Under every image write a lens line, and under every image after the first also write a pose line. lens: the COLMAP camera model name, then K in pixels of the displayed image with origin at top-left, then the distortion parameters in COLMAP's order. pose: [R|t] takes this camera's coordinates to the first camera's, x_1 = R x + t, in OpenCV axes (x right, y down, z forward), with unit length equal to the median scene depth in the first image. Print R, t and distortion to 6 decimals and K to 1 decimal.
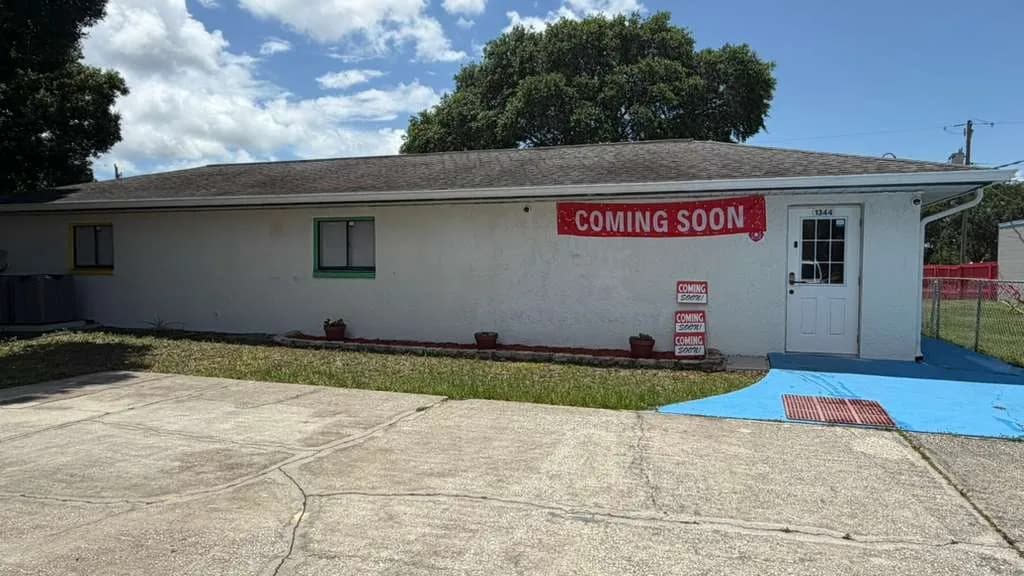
lens RADIAL K [[406.4, 0, 508.8], [0, 406.4, 287.4], [0, 0, 1]] dist [0.000224, -0.000123]
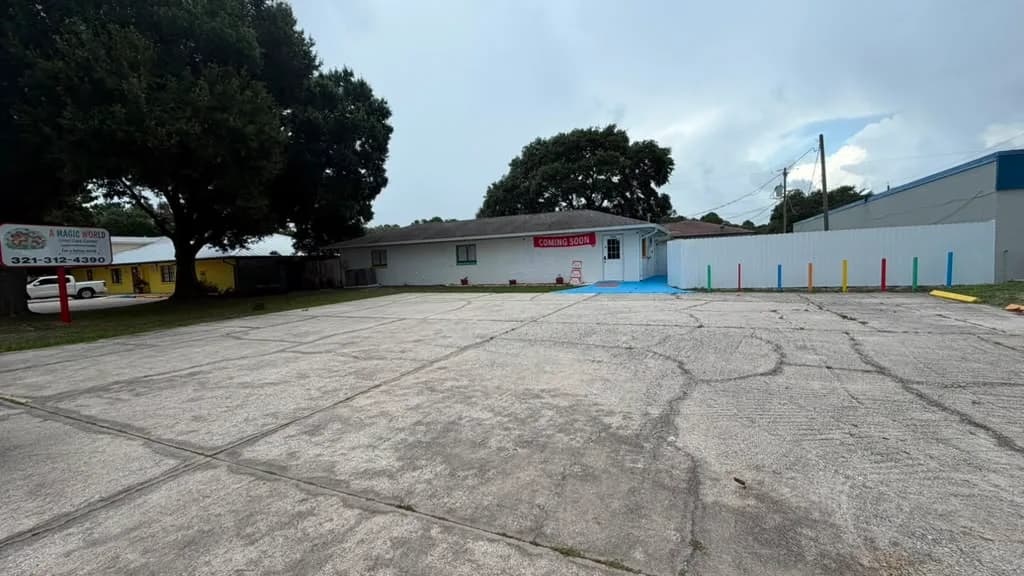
lens RADIAL K [[406.4, 0, 508.8], [0, 406.4, 287.4], [0, 0, 1]] dist [0.000224, -0.000123]
pose [[0.978736, -0.030302, -0.202873, 0.552675], [0.031675, 0.999492, 0.003522, 0.158219], [0.202663, -0.009873, 0.979199, -2.078136]]
